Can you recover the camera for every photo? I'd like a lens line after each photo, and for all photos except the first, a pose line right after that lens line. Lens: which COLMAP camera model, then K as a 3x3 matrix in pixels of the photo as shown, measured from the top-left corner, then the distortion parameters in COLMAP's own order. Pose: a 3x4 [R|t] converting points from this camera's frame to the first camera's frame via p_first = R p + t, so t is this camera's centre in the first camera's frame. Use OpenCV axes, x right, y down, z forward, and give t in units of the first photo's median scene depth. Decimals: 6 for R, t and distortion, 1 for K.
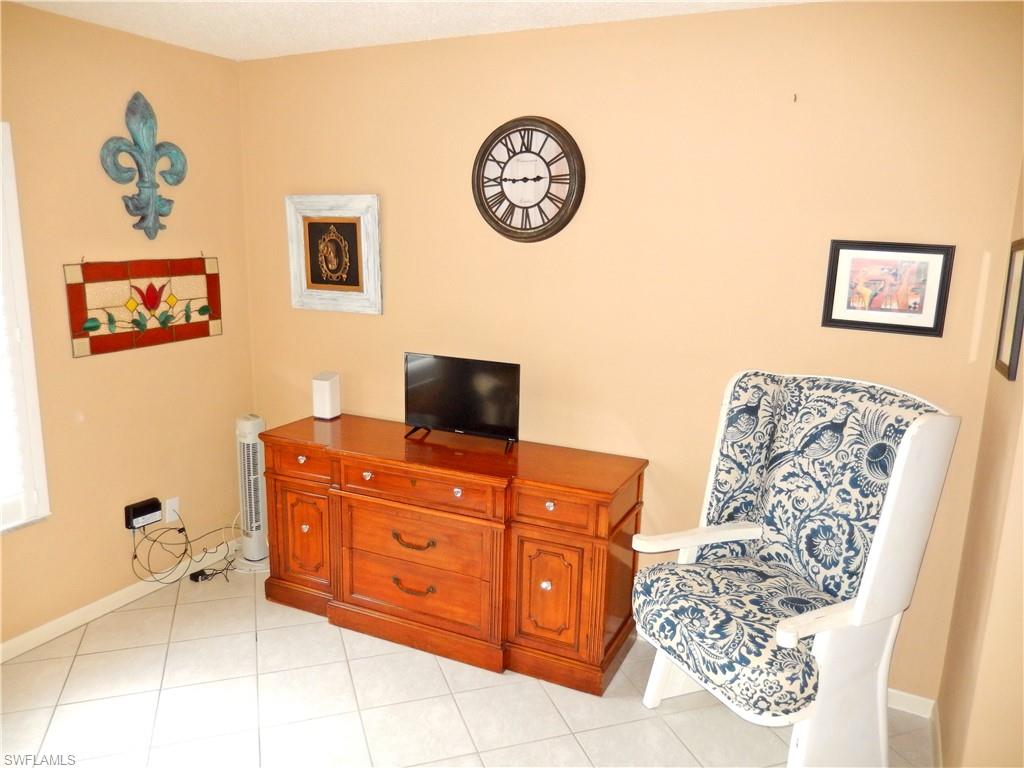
lens RADIAL K [[767.8, 0, 512.3], [0, 767.8, 375.6], [0, 0, 1]] dist [-0.002827, -0.006016]
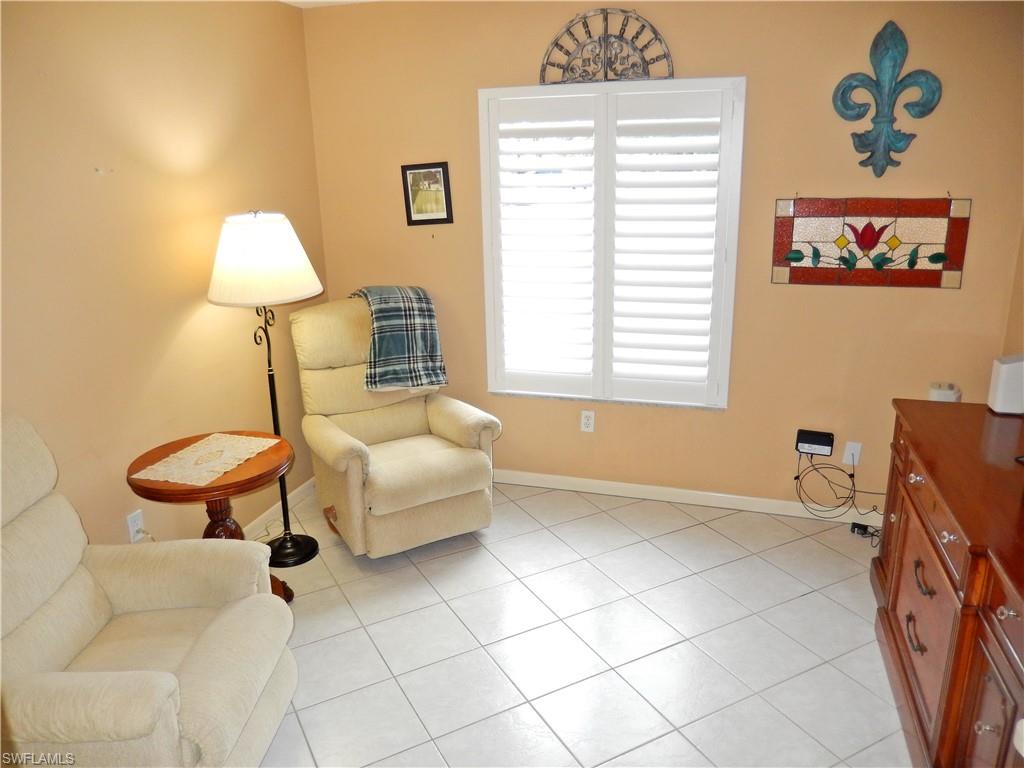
lens RADIAL K [[767.8, 0, 512.3], [0, 767.8, 375.6], [0, 0, 1]] dist [-0.002827, -0.006016]
pose [[0.168307, 0.250250, -0.953440, 0.441479], [-0.177024, 0.959186, 0.220509, -0.068625], [0.969709, 0.131668, 0.205738, 0.384659]]
